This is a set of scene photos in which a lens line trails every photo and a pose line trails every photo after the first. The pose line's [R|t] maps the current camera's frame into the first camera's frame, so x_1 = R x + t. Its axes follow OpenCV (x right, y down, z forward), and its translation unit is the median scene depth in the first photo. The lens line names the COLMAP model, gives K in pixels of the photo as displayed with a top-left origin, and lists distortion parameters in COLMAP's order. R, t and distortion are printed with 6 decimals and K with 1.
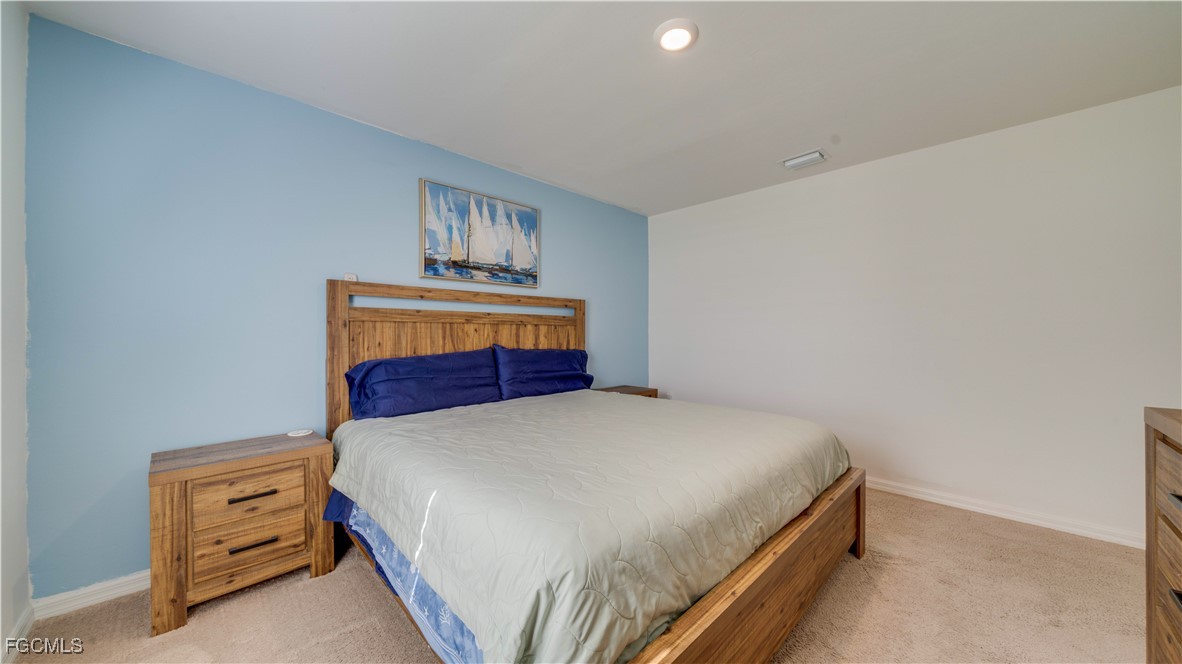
lens RADIAL K [[406.9, 0, 592.6], [0, 406.9, 331.1], [0, 0, 1]] dist [-0.004468, -0.000860]
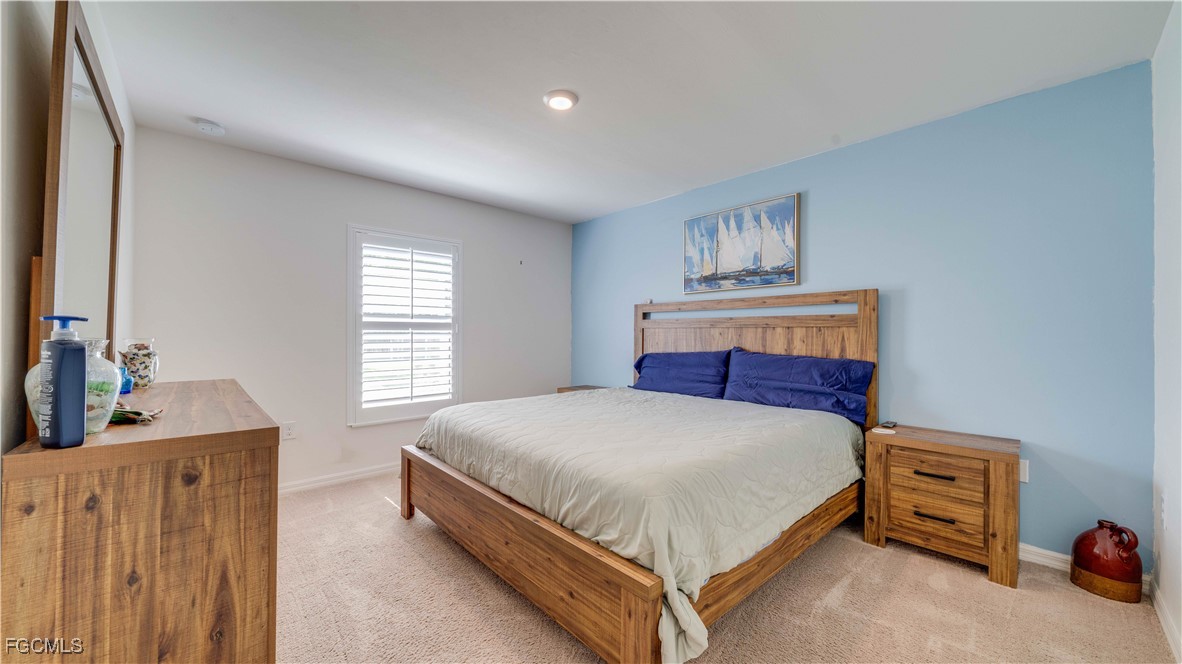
lens RADIAL K [[428.1, 0, 594.2], [0, 428.1, 333.8], [0, 0, 1]] dist [-0.005472, 0.000906]
pose [[-0.037913, -0.013495, -0.999190, 0.875846], [-0.009403, 0.999869, -0.013147, 0.016362], [0.999237, 0.008897, -0.038035, 0.673880]]
